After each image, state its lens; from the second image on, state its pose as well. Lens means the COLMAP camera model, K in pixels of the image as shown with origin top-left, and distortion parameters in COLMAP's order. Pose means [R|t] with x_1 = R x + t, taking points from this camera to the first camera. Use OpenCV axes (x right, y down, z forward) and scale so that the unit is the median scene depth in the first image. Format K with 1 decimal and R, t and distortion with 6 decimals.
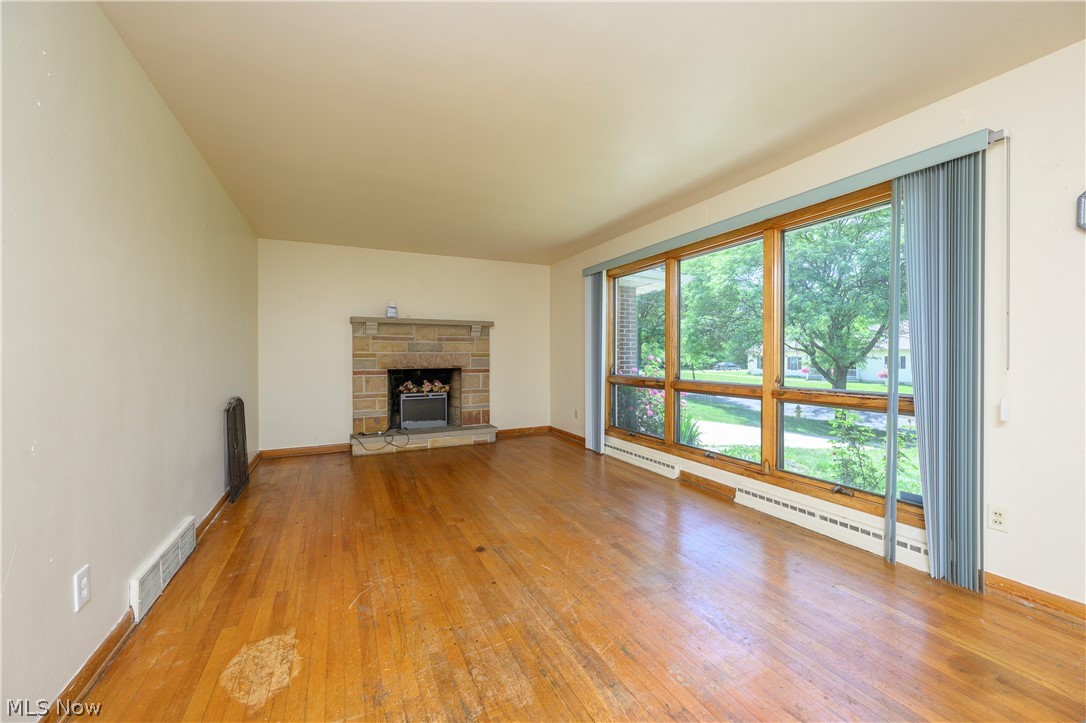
lens RADIAL K [[429.1, 0, 547.0], [0, 429.1, 358.4], [0, 0, 1]] dist [0.001011, -0.009372]
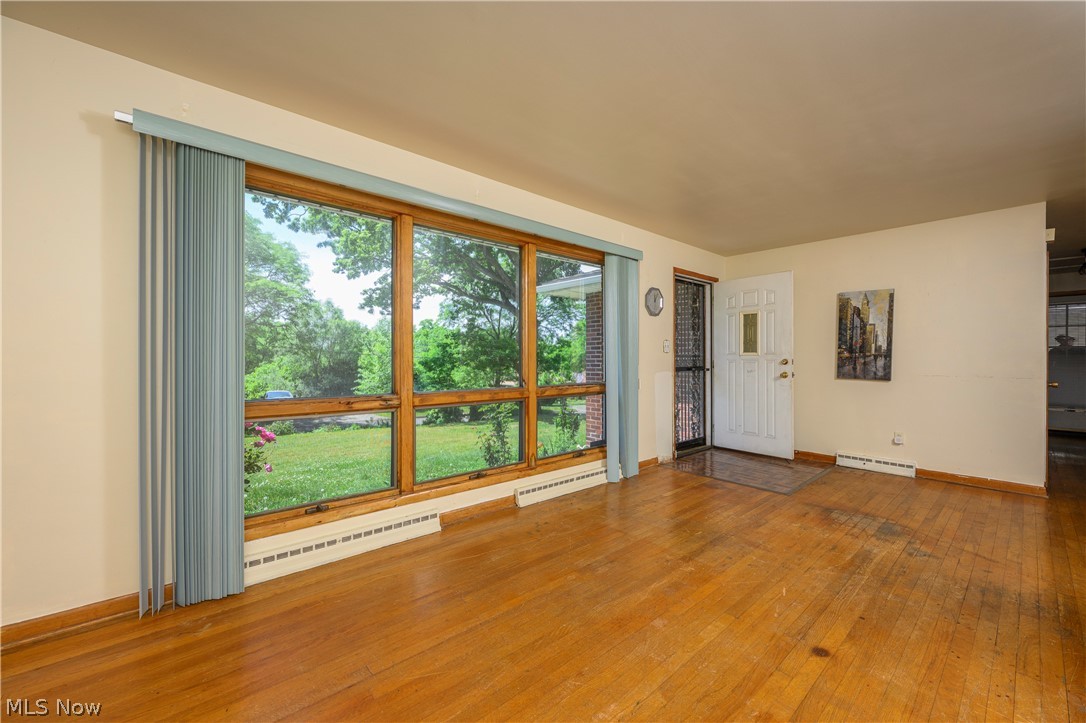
lens RADIAL K [[429.1, 0, 547.0], [0, 429.1, 358.4], [0, 0, 1]] dist [0.001011, -0.009372]
pose [[-0.263791, 0.015173, 0.964461, -0.541633], [0.021619, 0.999718, -0.009814, 0.012304], [-0.964338, 0.018262, -0.264044, 1.273550]]
